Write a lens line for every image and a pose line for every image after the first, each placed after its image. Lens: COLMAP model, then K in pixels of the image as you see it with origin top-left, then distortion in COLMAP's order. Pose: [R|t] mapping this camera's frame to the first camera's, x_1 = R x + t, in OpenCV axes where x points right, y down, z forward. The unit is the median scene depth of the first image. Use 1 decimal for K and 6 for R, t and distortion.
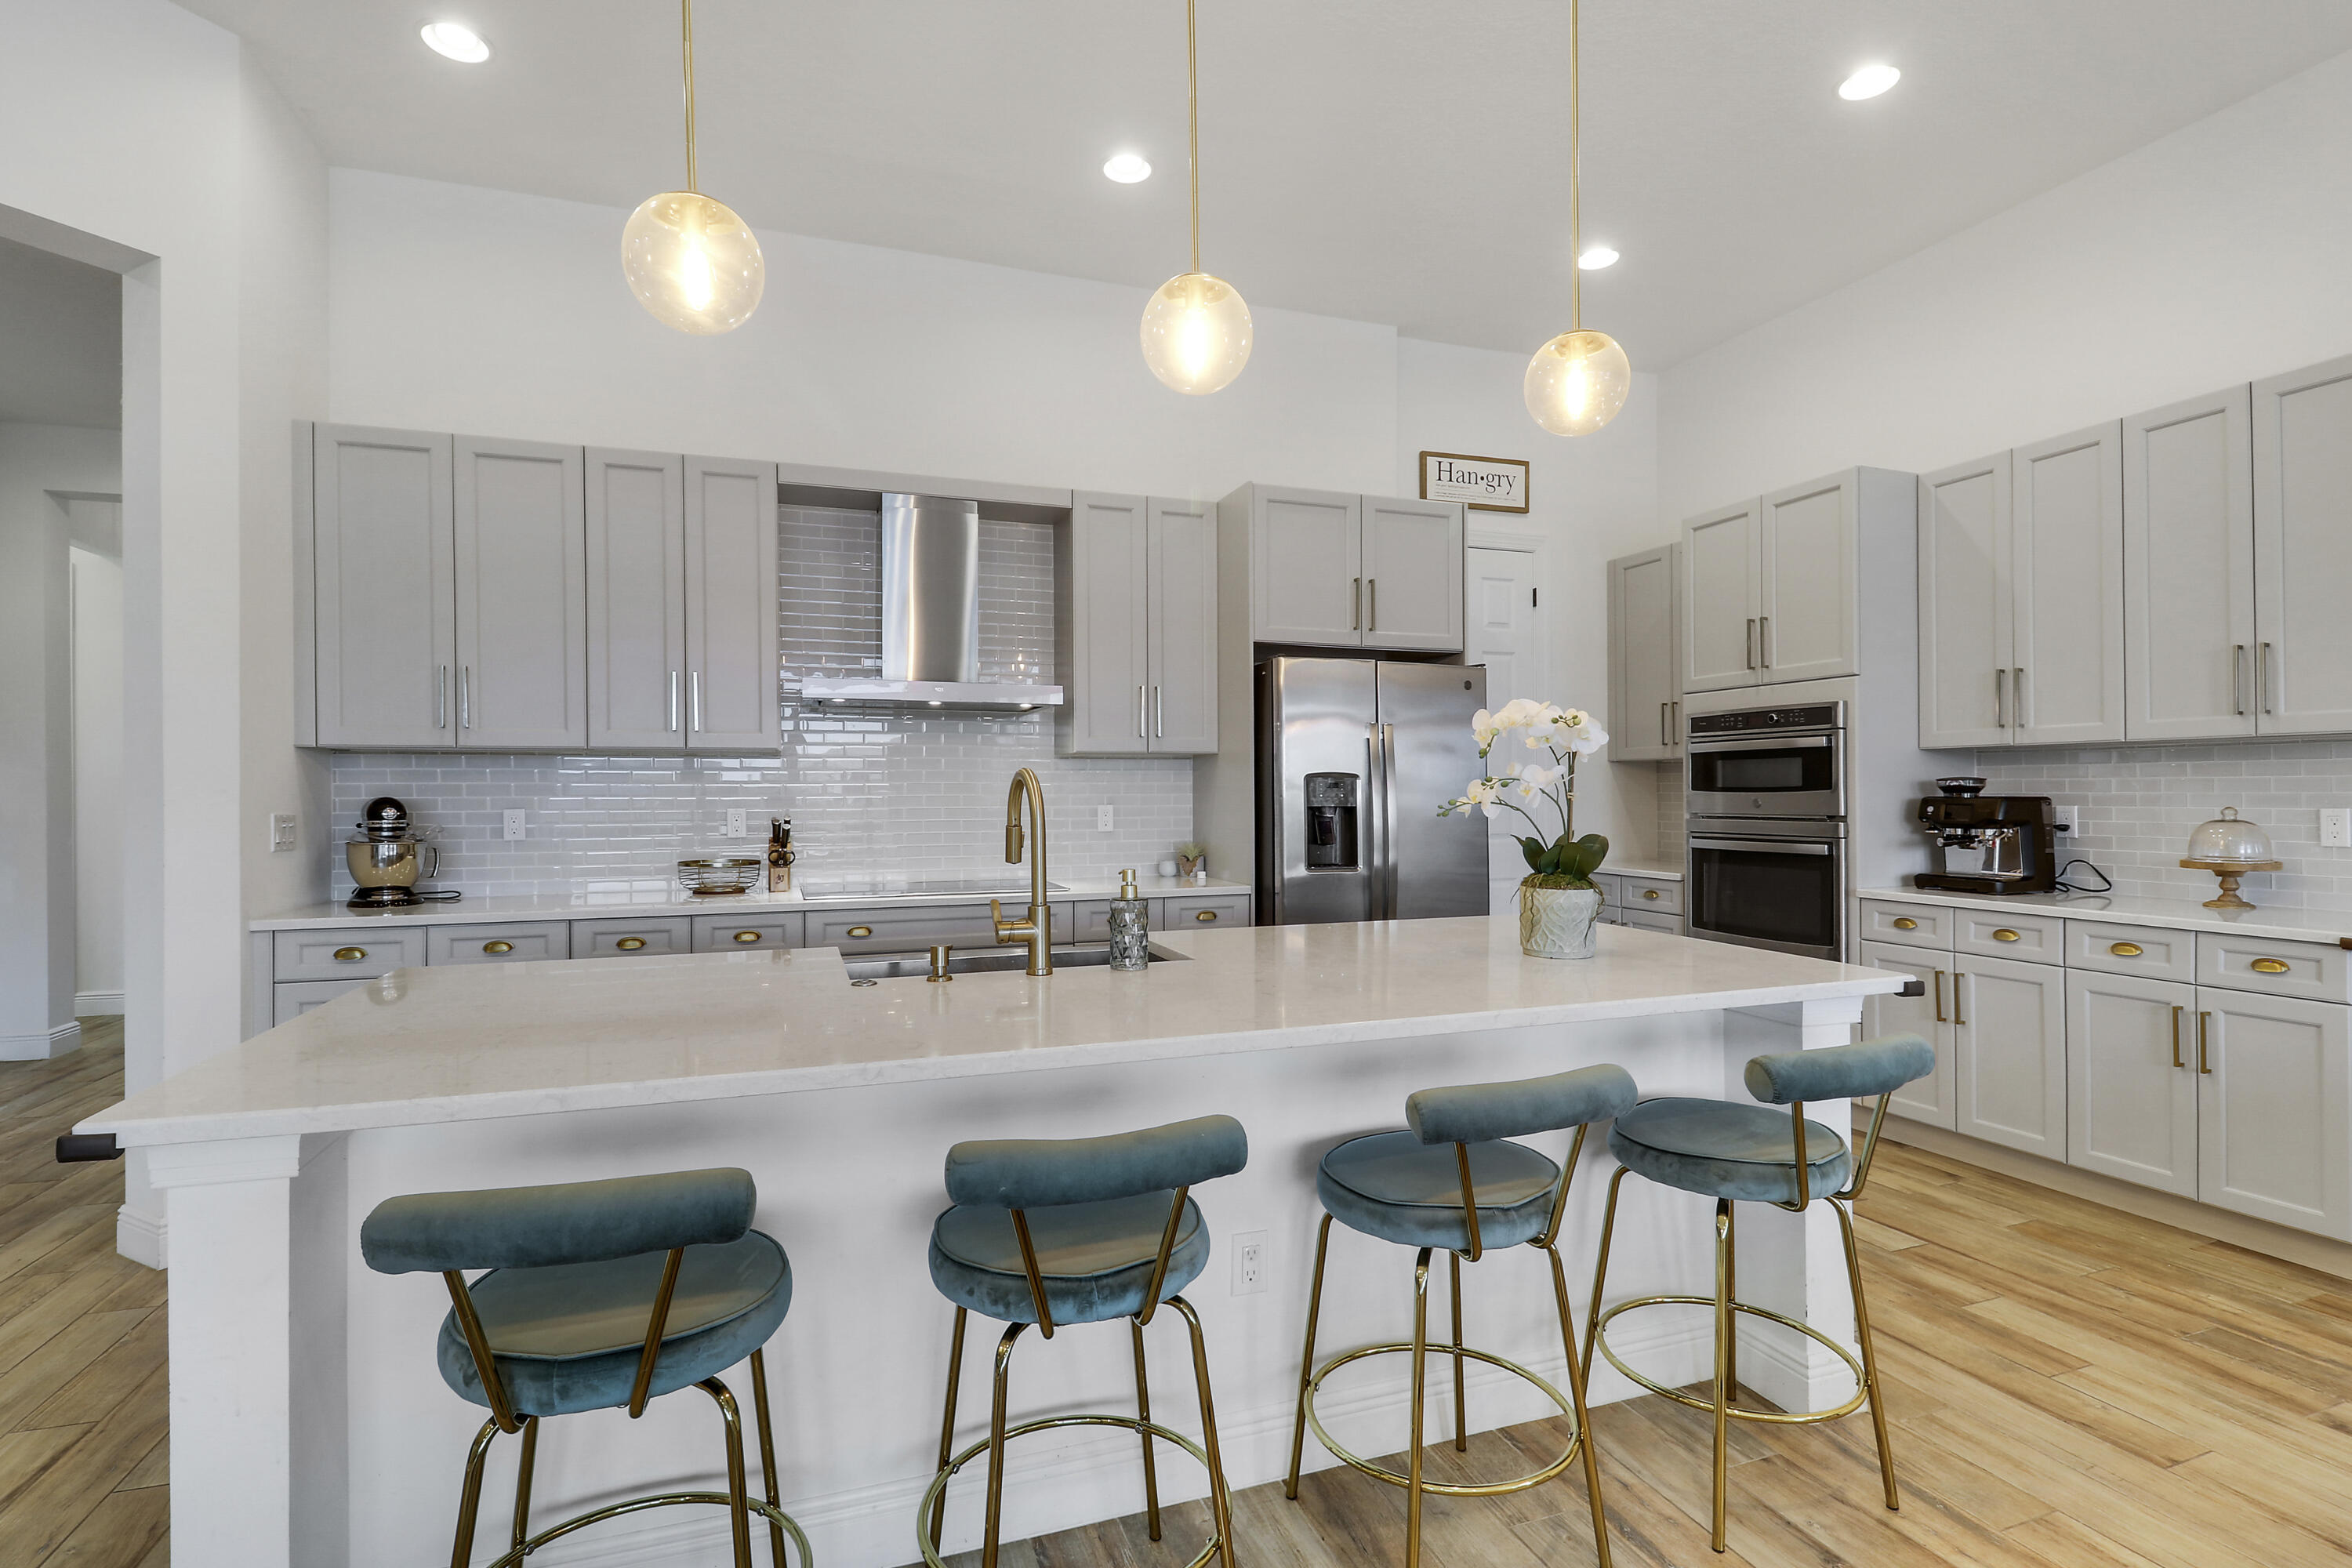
lens RADIAL K [[1118.5, 0, 1192.6], [0, 1118.5, 791.3], [0, 0, 1]] dist [-0.005275, -0.006686]
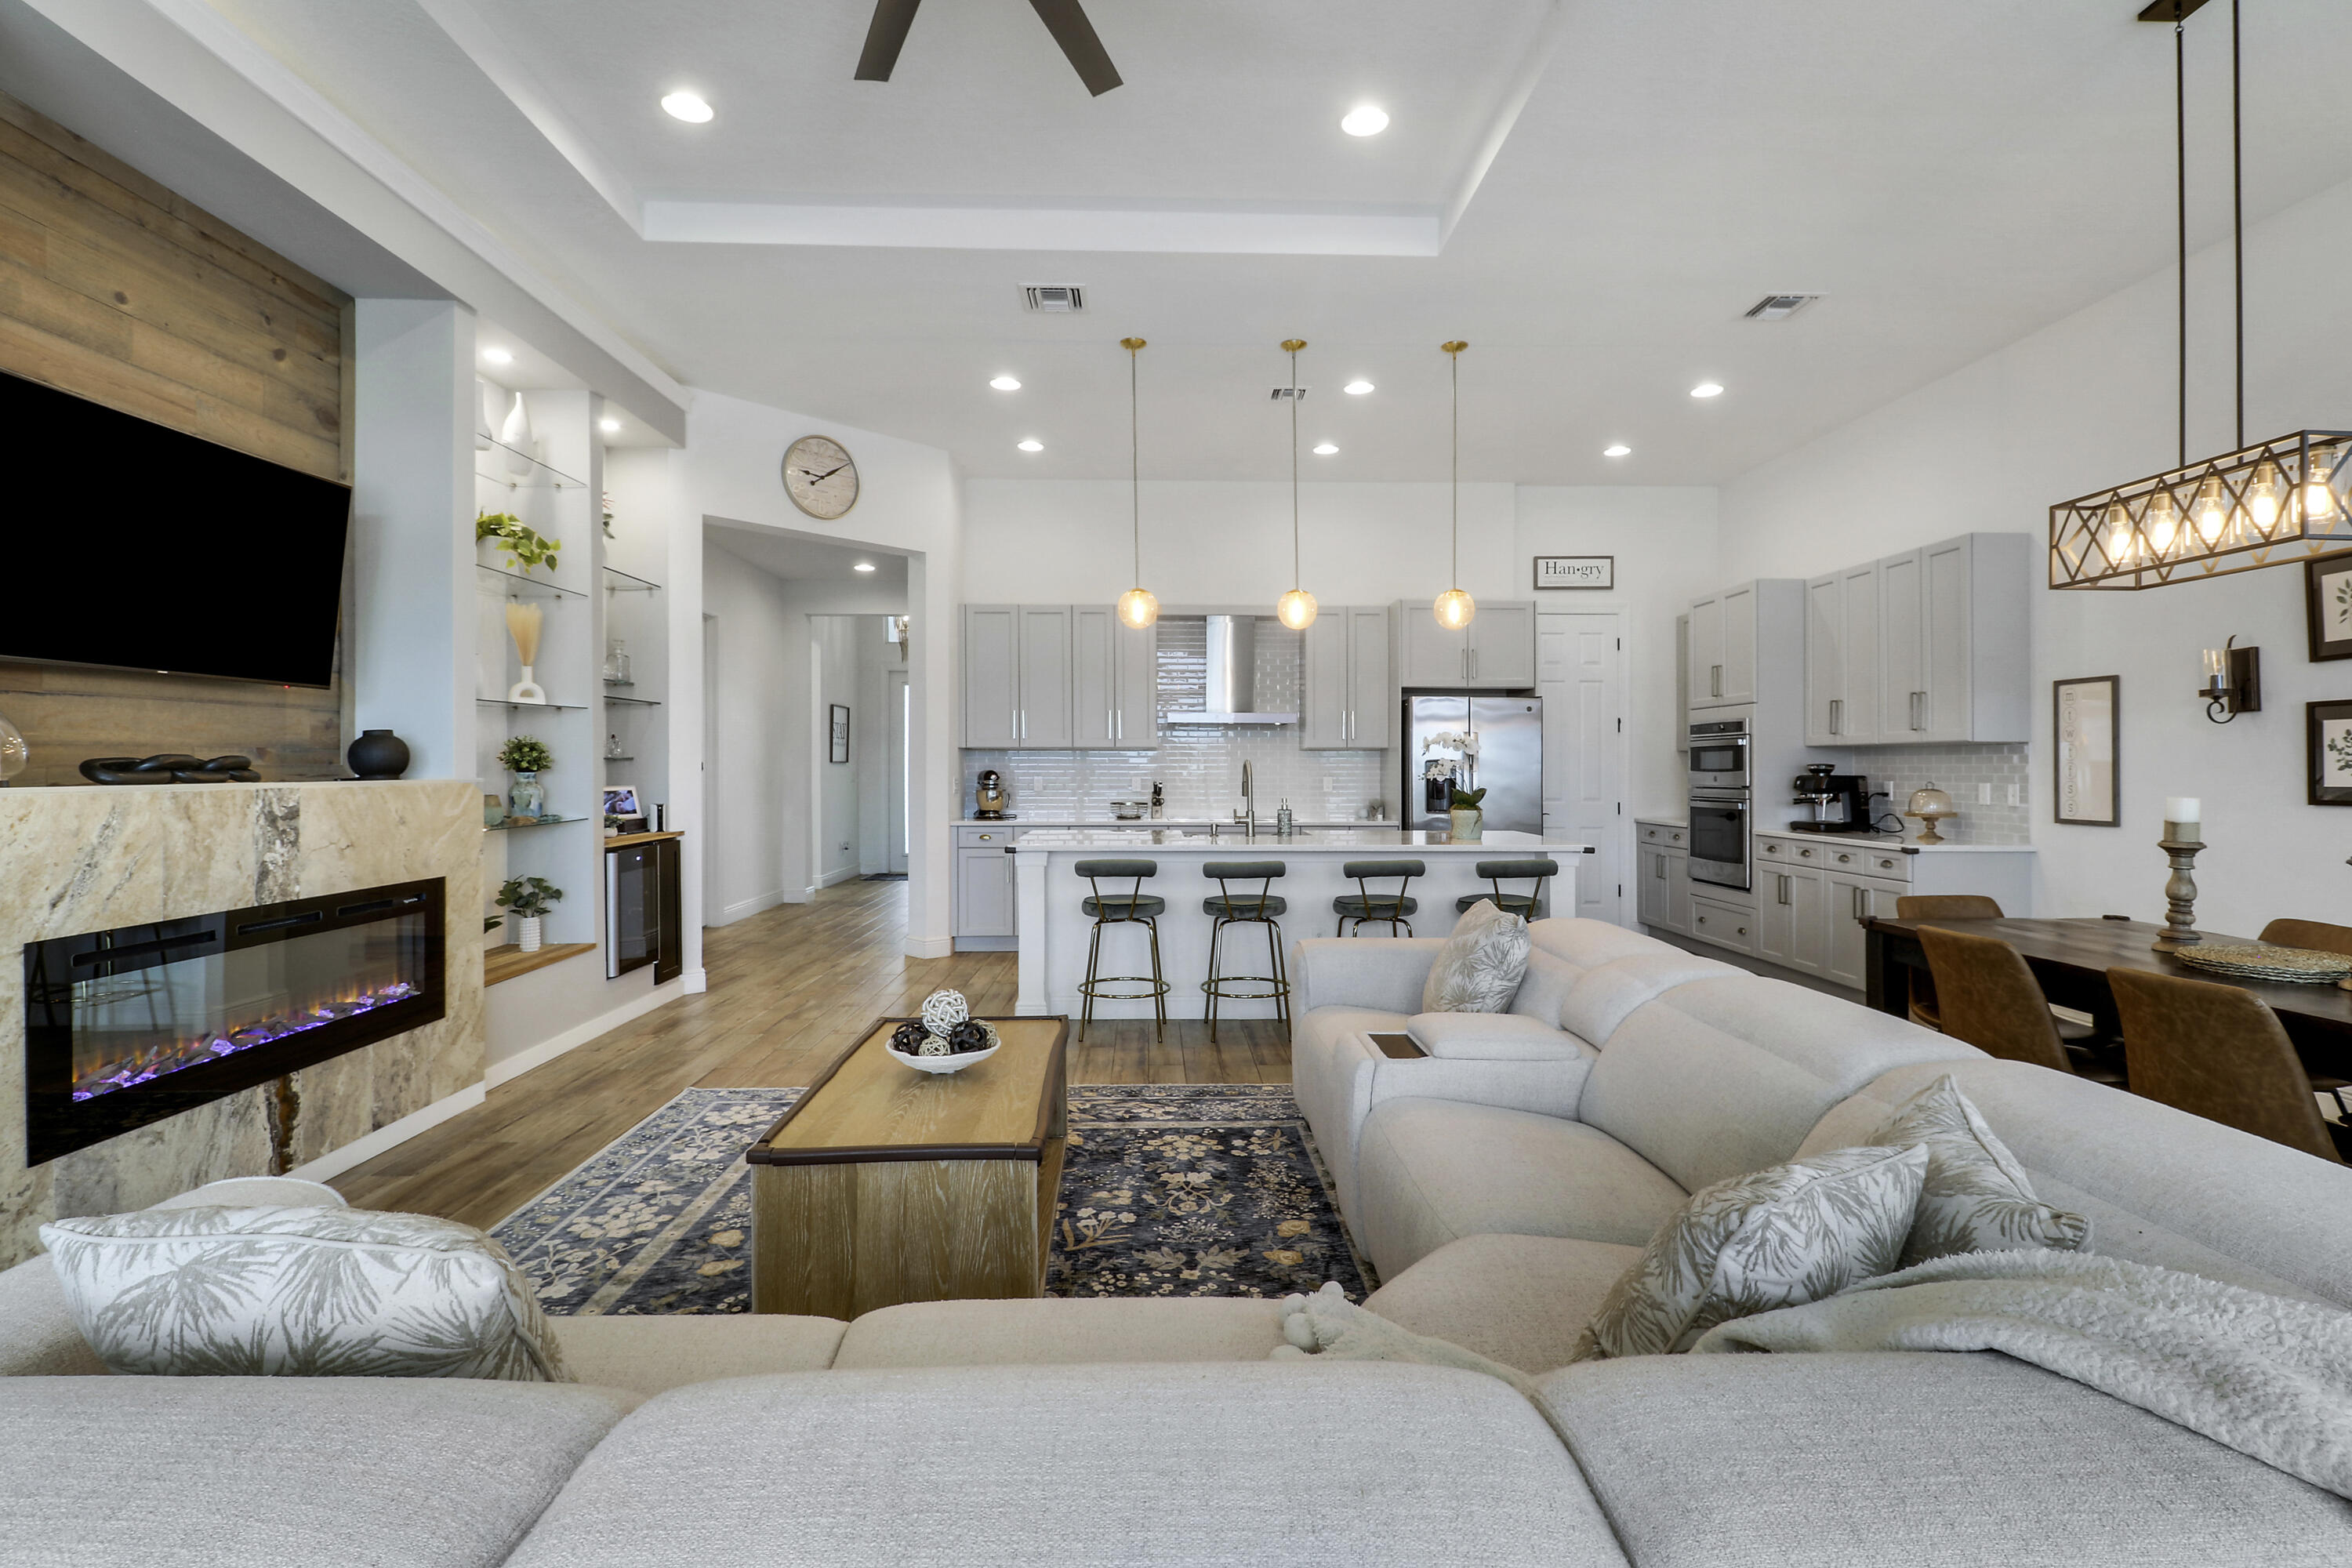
lens RADIAL K [[1092.8, 0, 1184.6], [0, 1092.8, 766.8], [0, 0, 1]] dist [-0.006046, -0.009428]
pose [[0.949926, 0.005405, -0.312427, 0.300216], [-0.005806, 0.999983, -0.000356, -0.001703], [0.312420, 0.002152, 0.949942, -0.877996]]
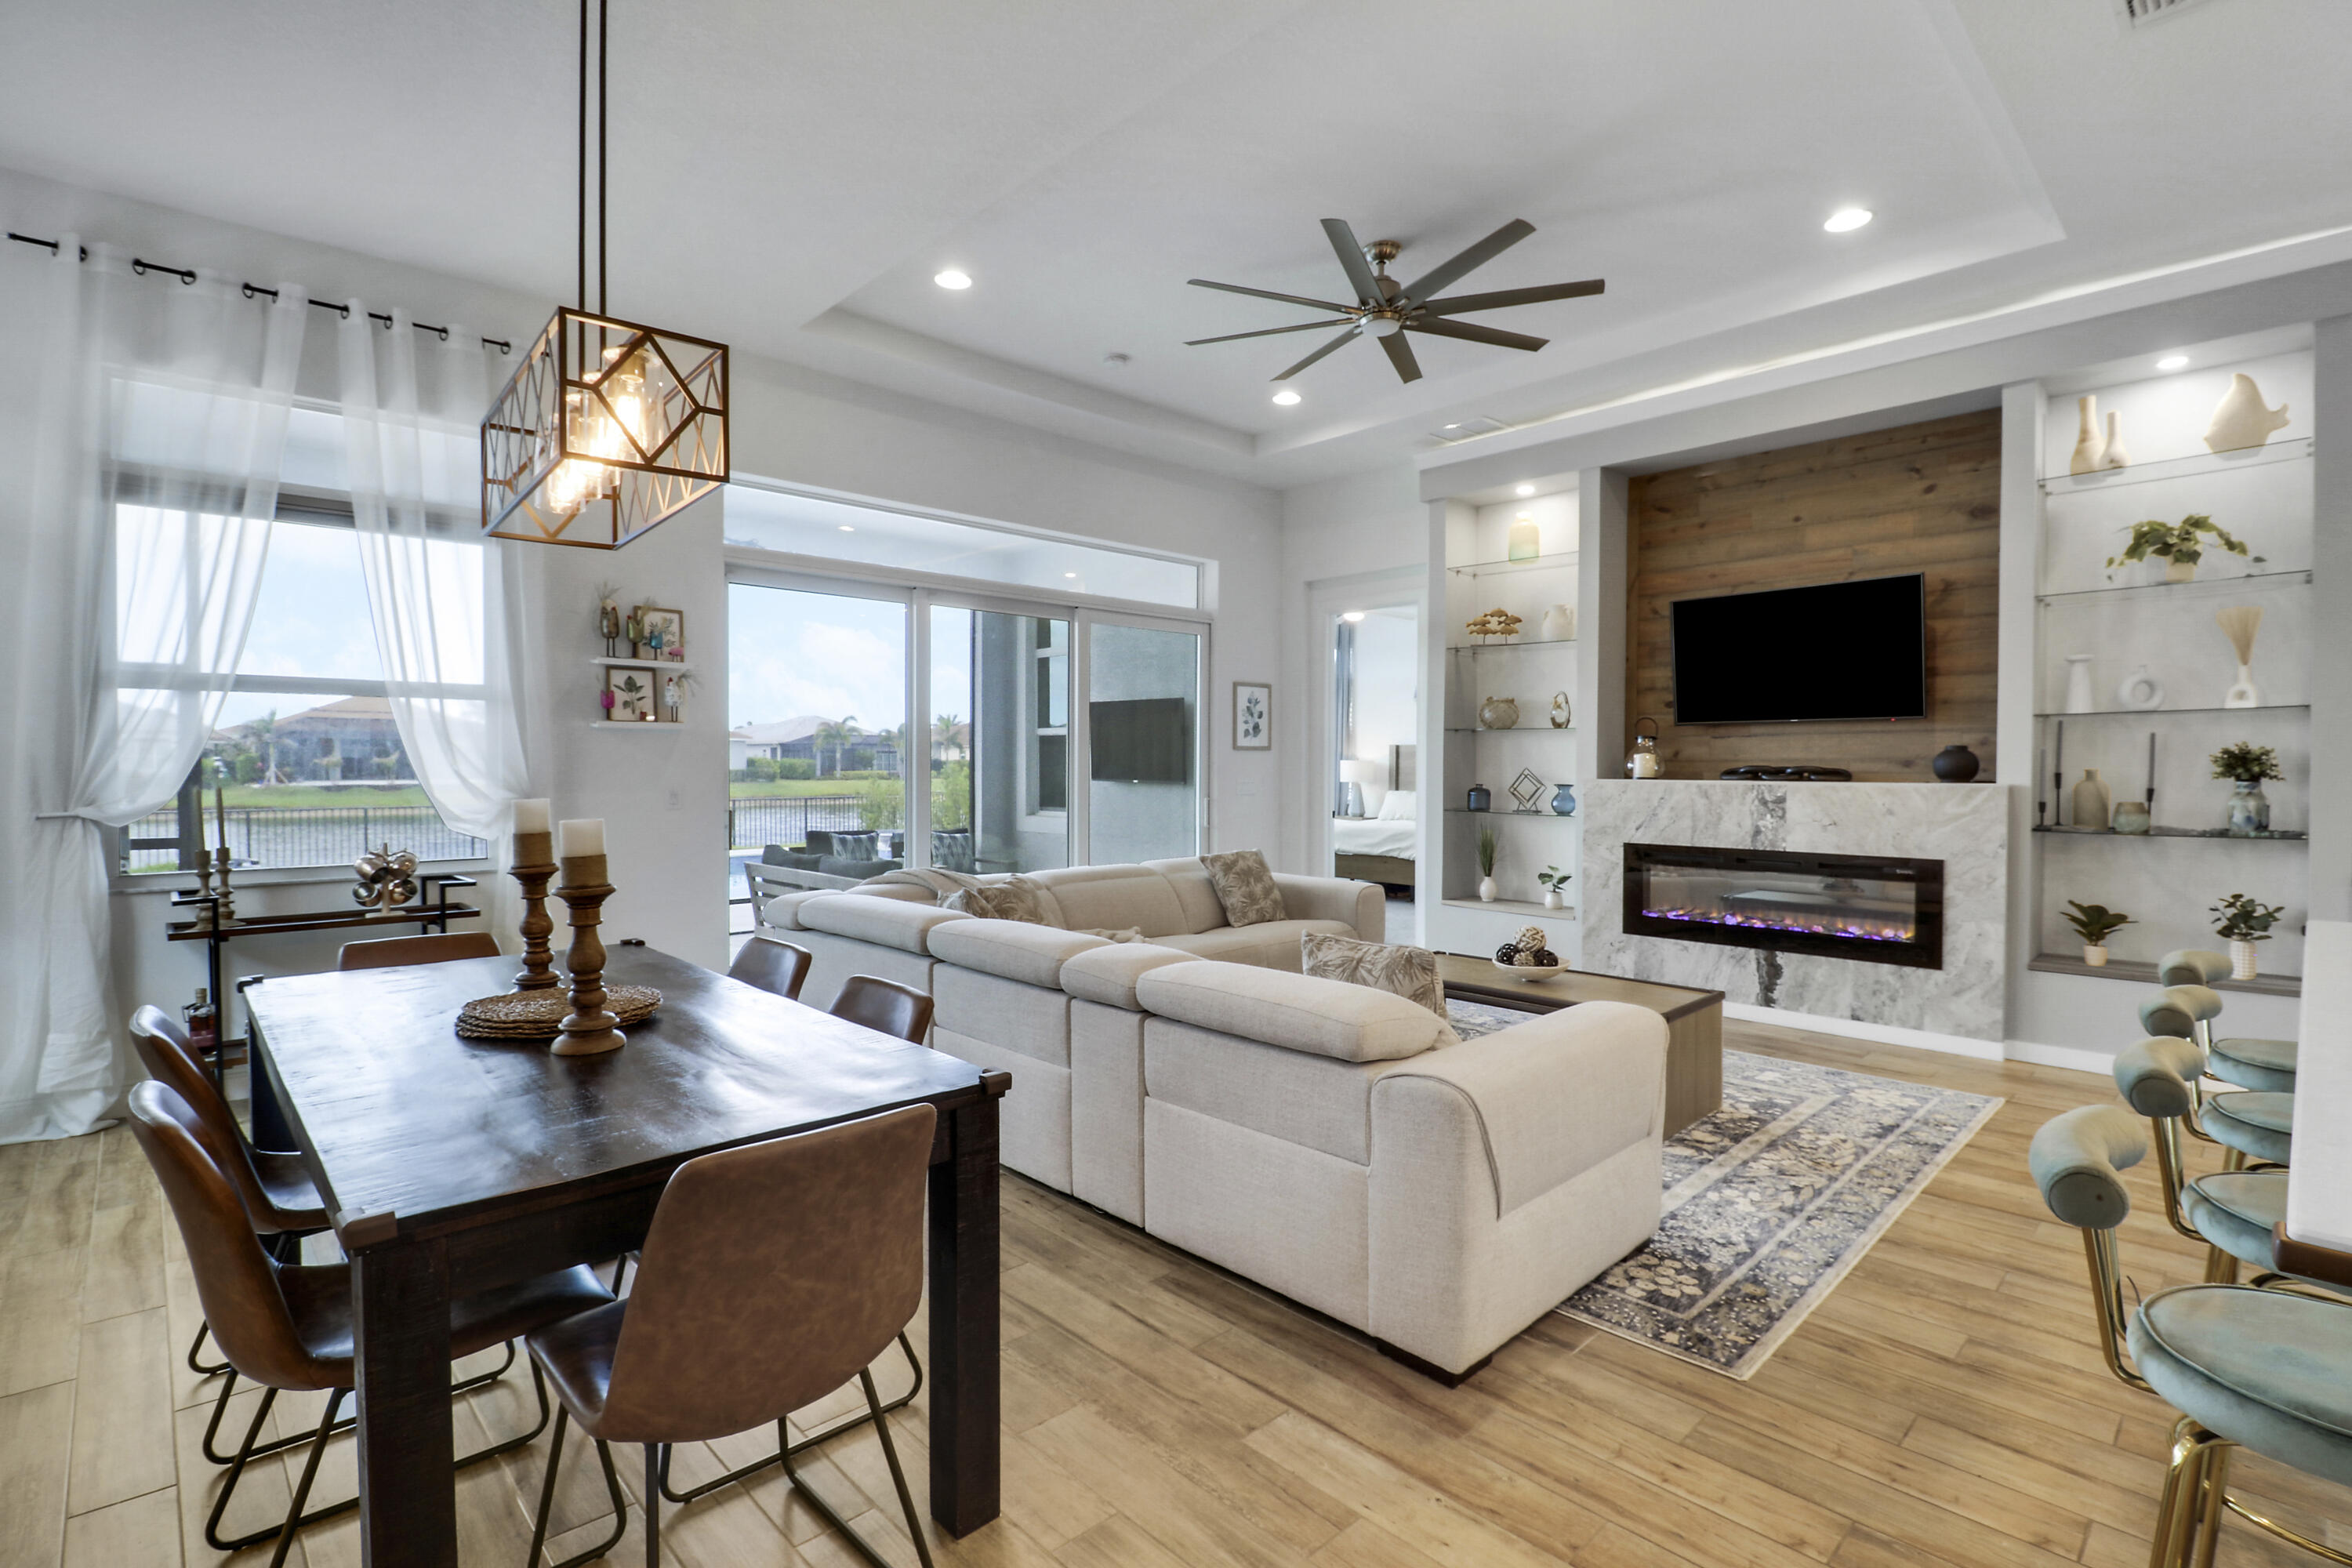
lens RADIAL K [[1092.8, 0, 1189.7], [0, 1092.8, 791.7], [0, 0, 1]] dist [-0.006046, -0.009428]
pose [[-0.916348, 0.009592, -0.400268, 0.661542], [-0.001431, 0.999628, 0.027232, -0.010953], [0.400381, 0.025527, -0.915993, 0.658118]]
